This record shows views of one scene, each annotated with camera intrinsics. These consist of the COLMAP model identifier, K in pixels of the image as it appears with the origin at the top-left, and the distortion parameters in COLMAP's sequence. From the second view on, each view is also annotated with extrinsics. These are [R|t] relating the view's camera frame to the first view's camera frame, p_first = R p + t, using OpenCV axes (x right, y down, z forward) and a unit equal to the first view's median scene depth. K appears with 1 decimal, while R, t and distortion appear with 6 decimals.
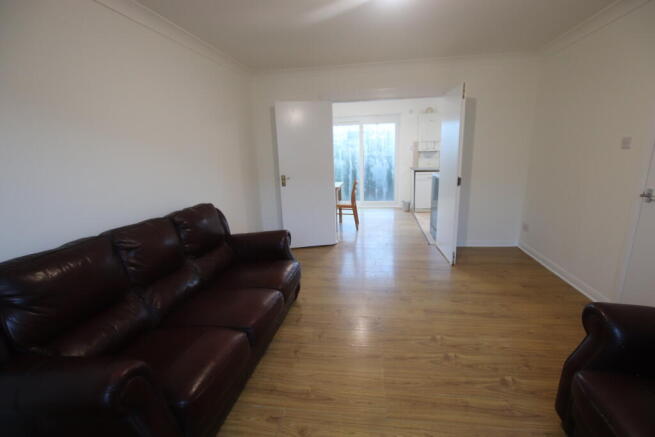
lens RADIAL K [[302.4, 0, 330.5], [0, 302.4, 222.5], [0, 0, 1]] dist [-0.026172, -0.000337]
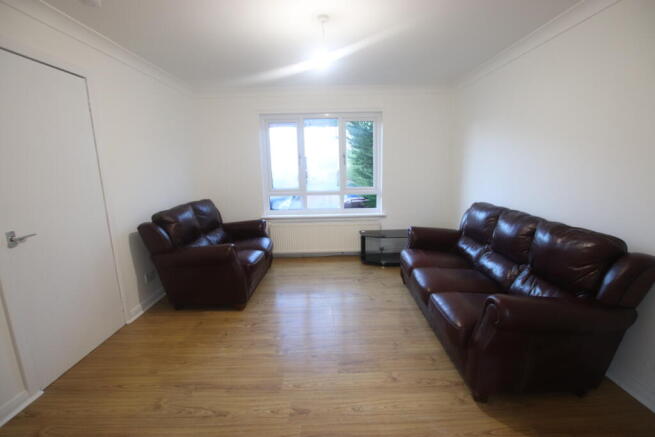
lens RADIAL K [[302.4, 0, 330.5], [0, 302.4, 222.5], [0, 0, 1]] dist [-0.026172, -0.000337]
pose [[-0.984964, 0.089259, -0.147913, 0.323526], [0.020547, 0.910632, 0.412707, -0.463415], [0.171533, 0.403462, -0.898774, 1.878897]]
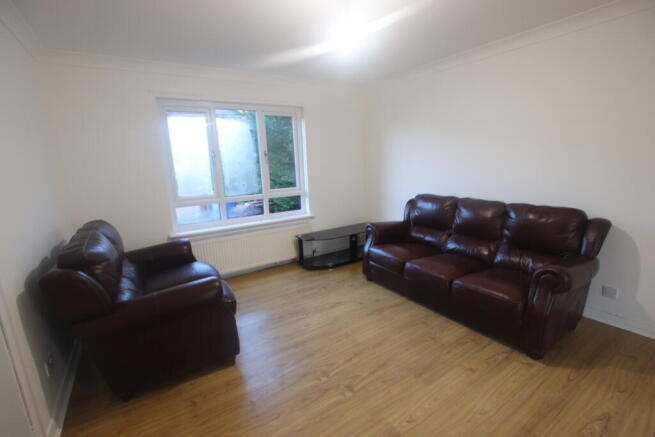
lens RADIAL K [[302.4, 0, 330.5], [0, 302.4, 222.5], [0, 0, 1]] dist [-0.026172, -0.000337]
pose [[-0.736038, 0.197704, -0.647426, 0.886996], [-0.094774, 0.916886, 0.387735, -0.384589], [0.670273, 0.346747, -0.656126, 1.429779]]
